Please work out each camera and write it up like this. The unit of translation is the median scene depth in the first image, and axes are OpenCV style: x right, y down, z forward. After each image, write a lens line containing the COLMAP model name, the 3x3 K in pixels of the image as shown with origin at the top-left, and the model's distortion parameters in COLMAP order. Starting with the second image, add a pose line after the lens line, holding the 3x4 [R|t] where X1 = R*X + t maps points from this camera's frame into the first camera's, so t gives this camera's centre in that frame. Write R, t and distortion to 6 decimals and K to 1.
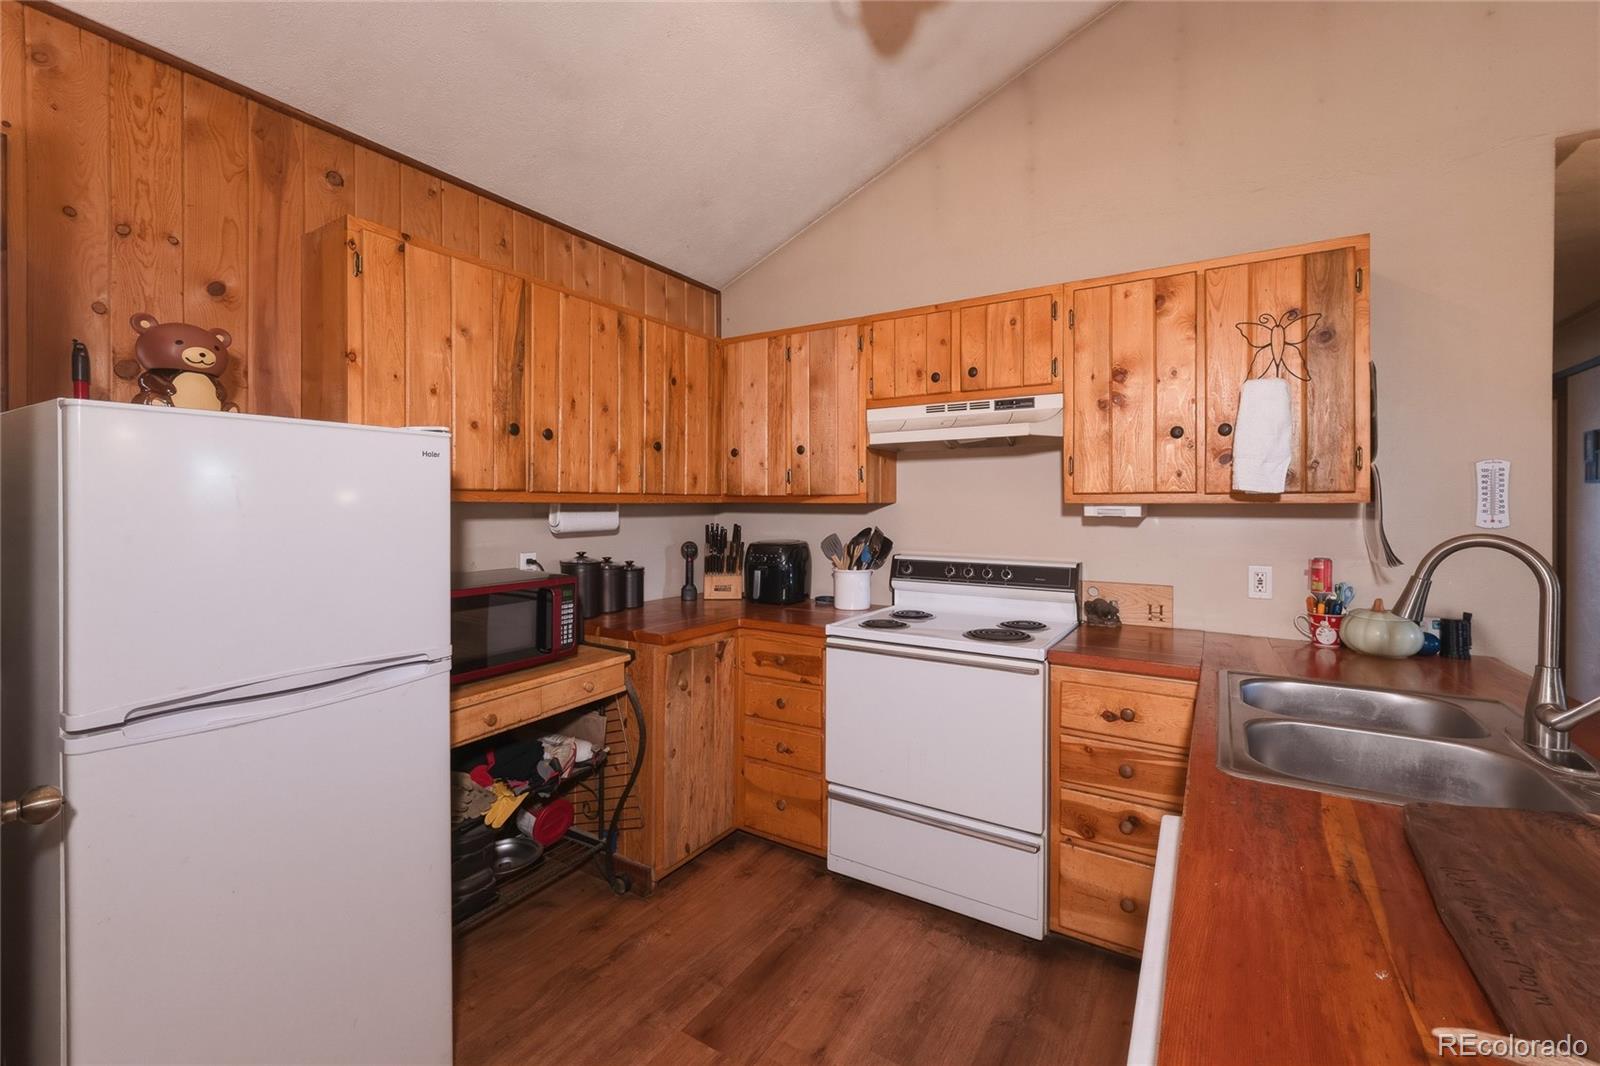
lens RADIAL K [[663.1, 0, 794.4], [0, 663.1, 513.7], [0, 0, 1]] dist [0.000433, 0.000033]
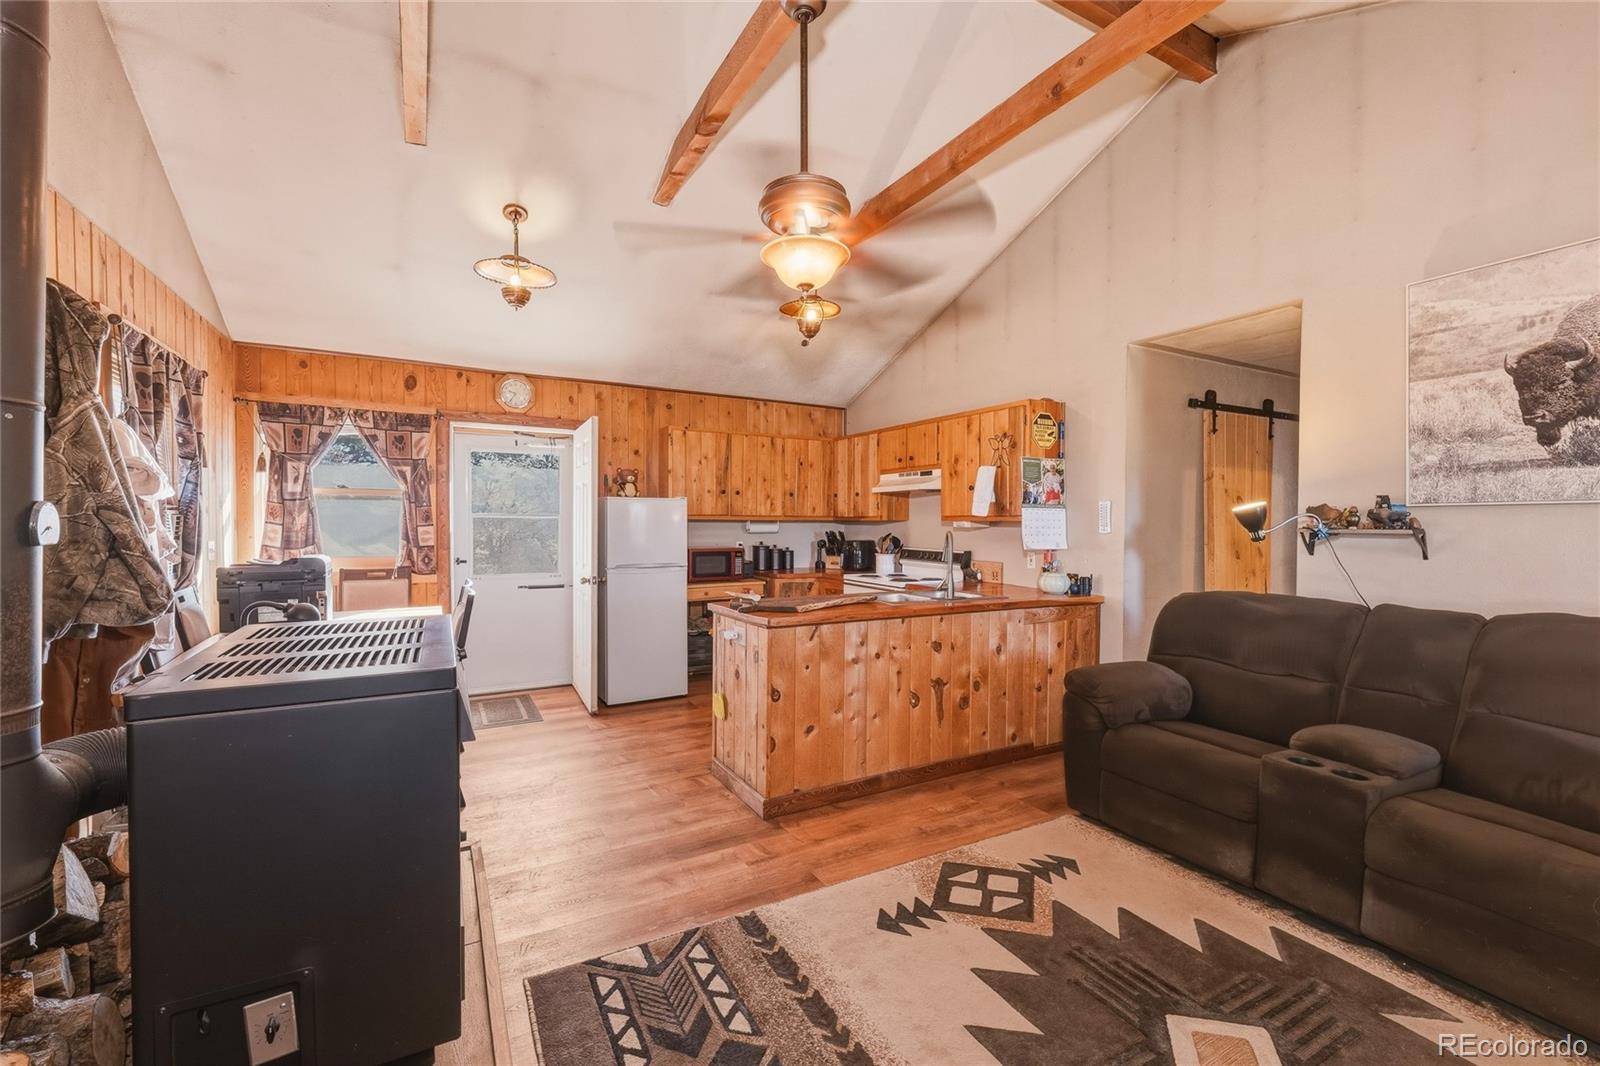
lens RADIAL K [[668.9, 0, 803.0], [0, 668.9, 541.3], [0, 0, 1]] dist [-0.001372, -0.000486]
pose [[0.873265, 0.017027, -0.486947, 0.919872], [-0.008096, 0.999758, 0.020439, 0.007798], [0.487178, -0.013907, 0.873192, -0.932444]]
